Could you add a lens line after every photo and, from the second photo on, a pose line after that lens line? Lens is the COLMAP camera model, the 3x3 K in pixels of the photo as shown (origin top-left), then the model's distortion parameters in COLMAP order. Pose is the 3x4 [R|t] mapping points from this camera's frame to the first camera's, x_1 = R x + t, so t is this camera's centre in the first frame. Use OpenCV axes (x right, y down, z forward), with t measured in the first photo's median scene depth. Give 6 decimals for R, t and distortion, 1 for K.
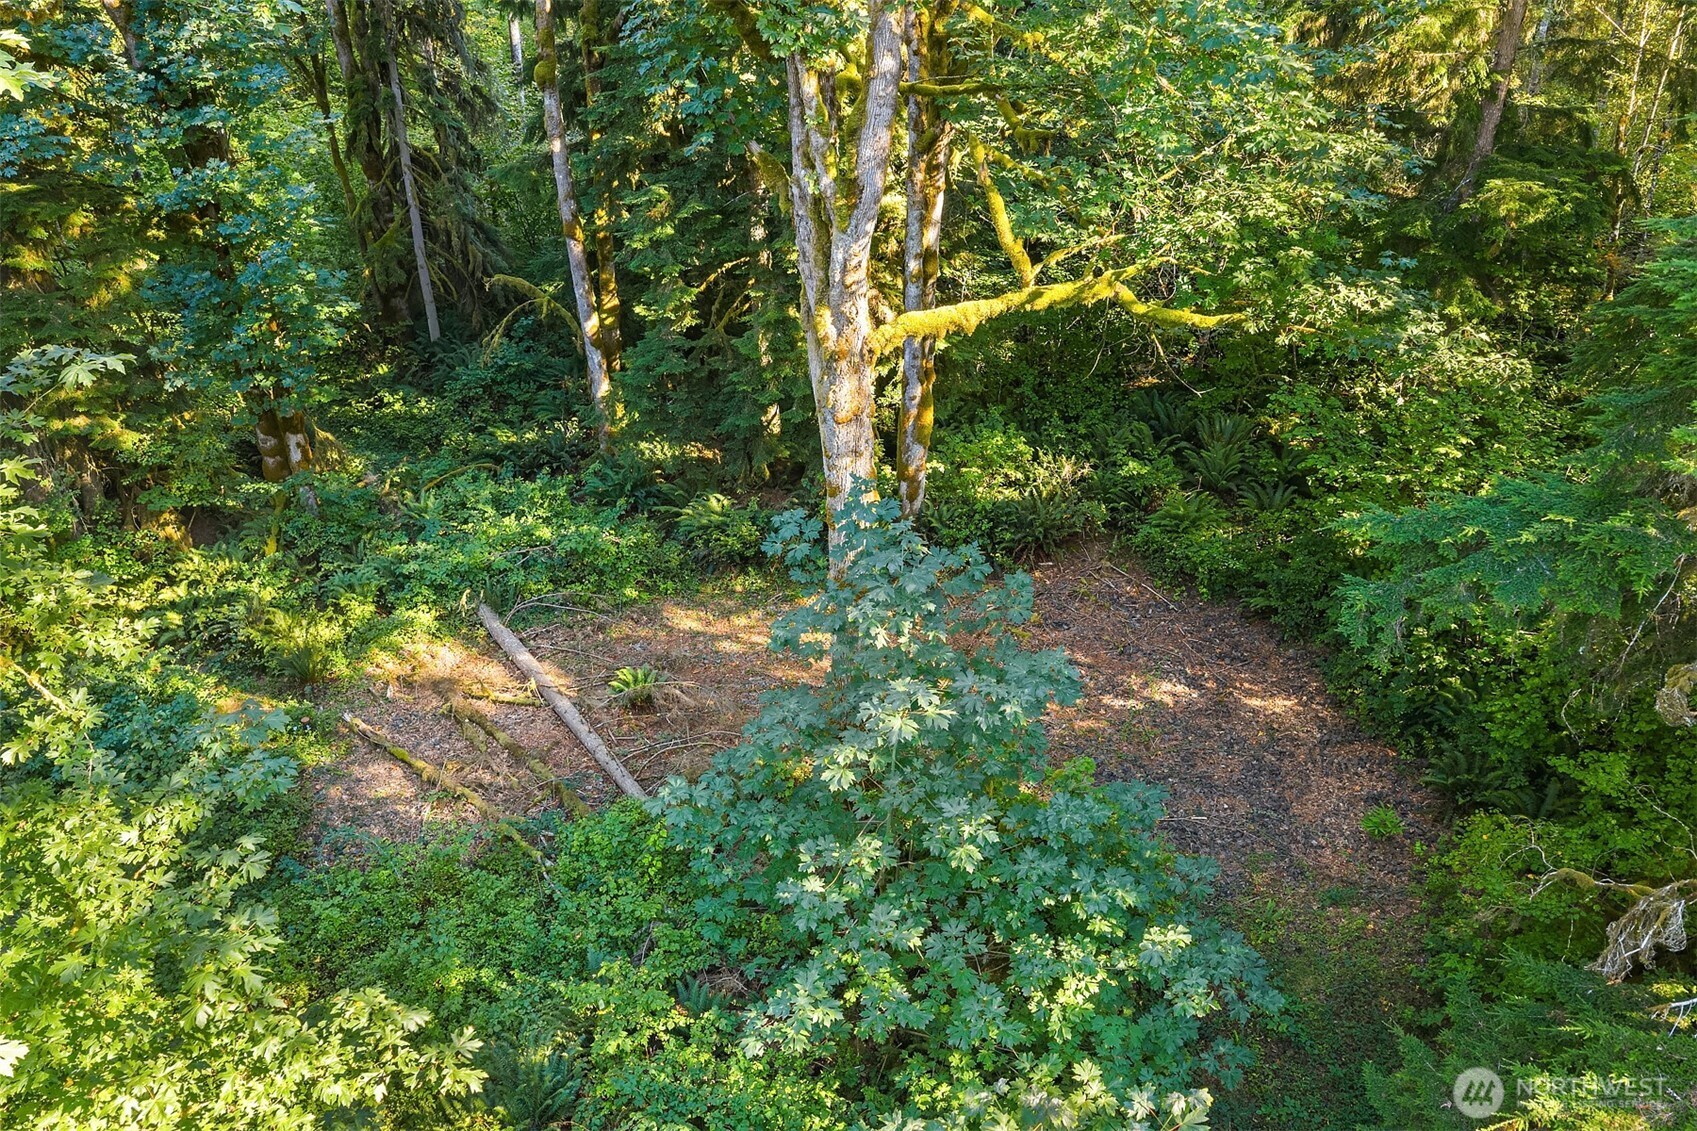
lens RADIAL K [[1433.4, 0, 834.8], [0, 1433.4, 576.0], [0, 0, 1]] dist [0.025836, -0.029918]
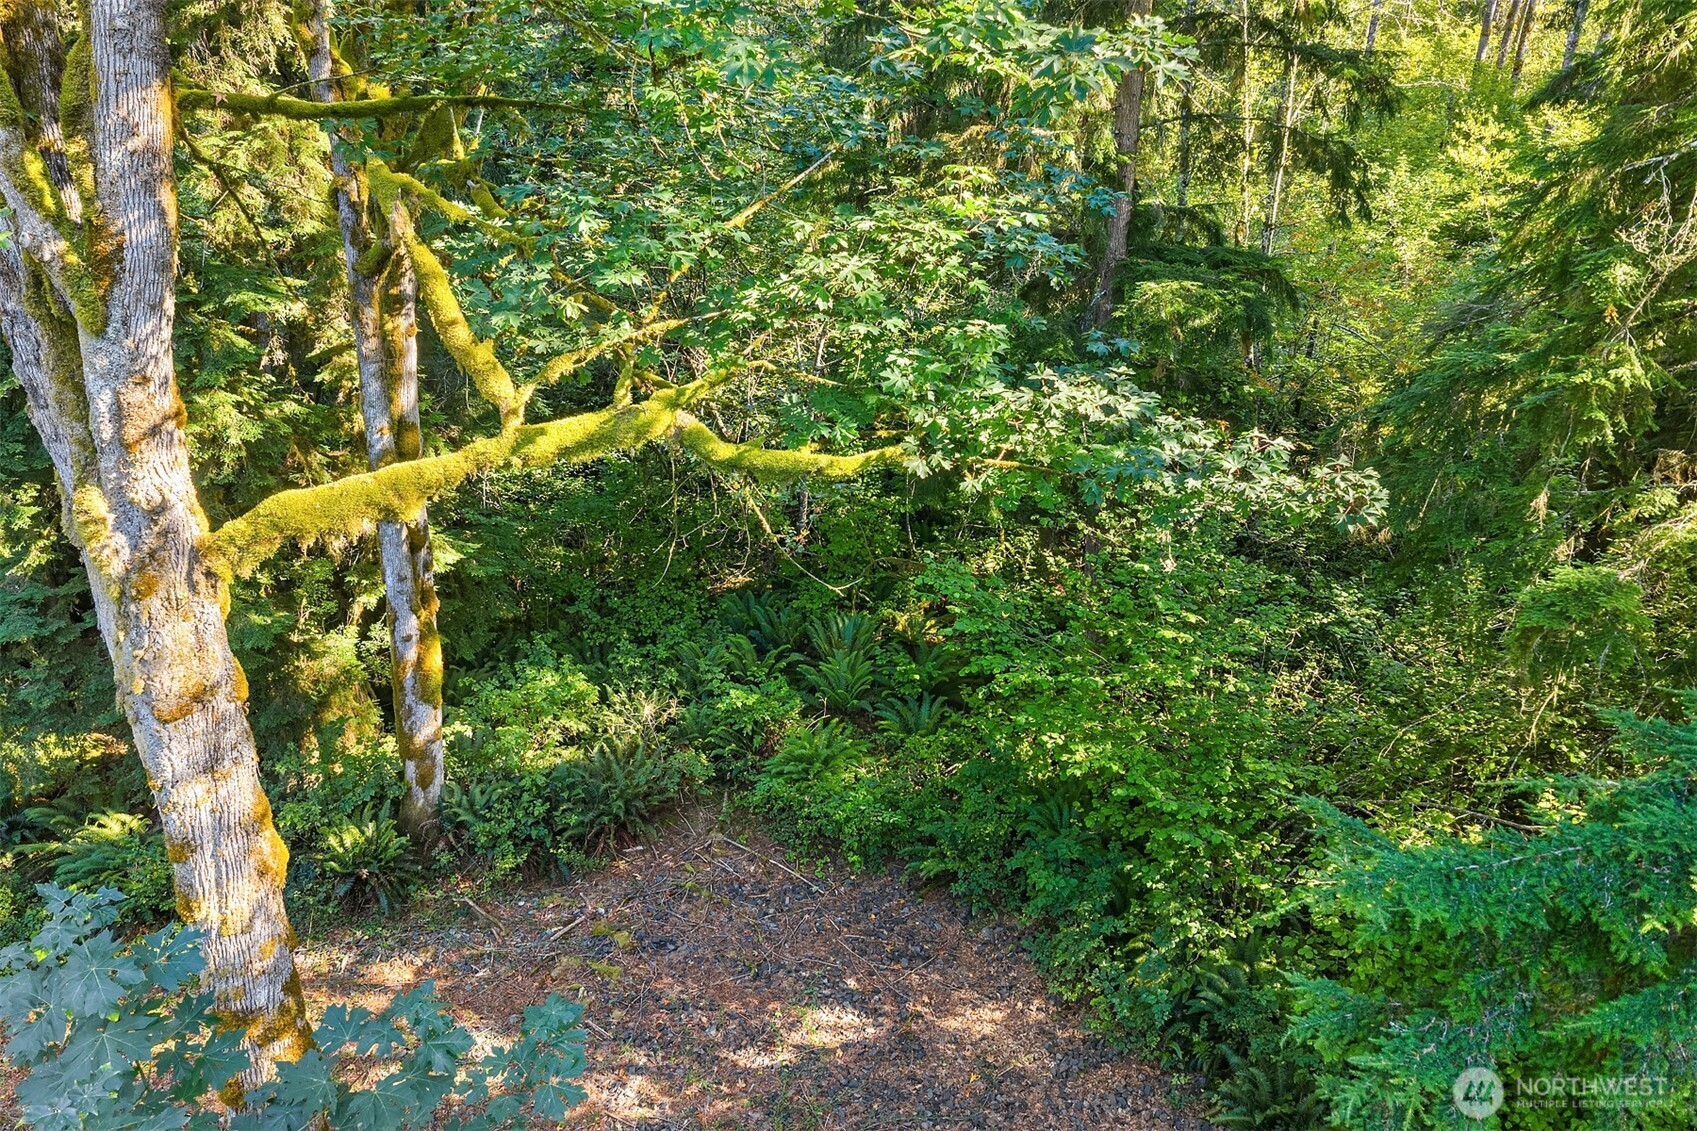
lens RADIAL K [[1433.4, 0, 834.8], [0, 1433.4, 576.0], [0, 0, 1]] dist [0.025836, -0.029918]
pose [[0.954565, -0.096989, 0.281780, 0.056753], [0.136868, 0.982615, -0.125442, -0.038776], [-0.264714, 0.158309, 0.951244, 0.286162]]
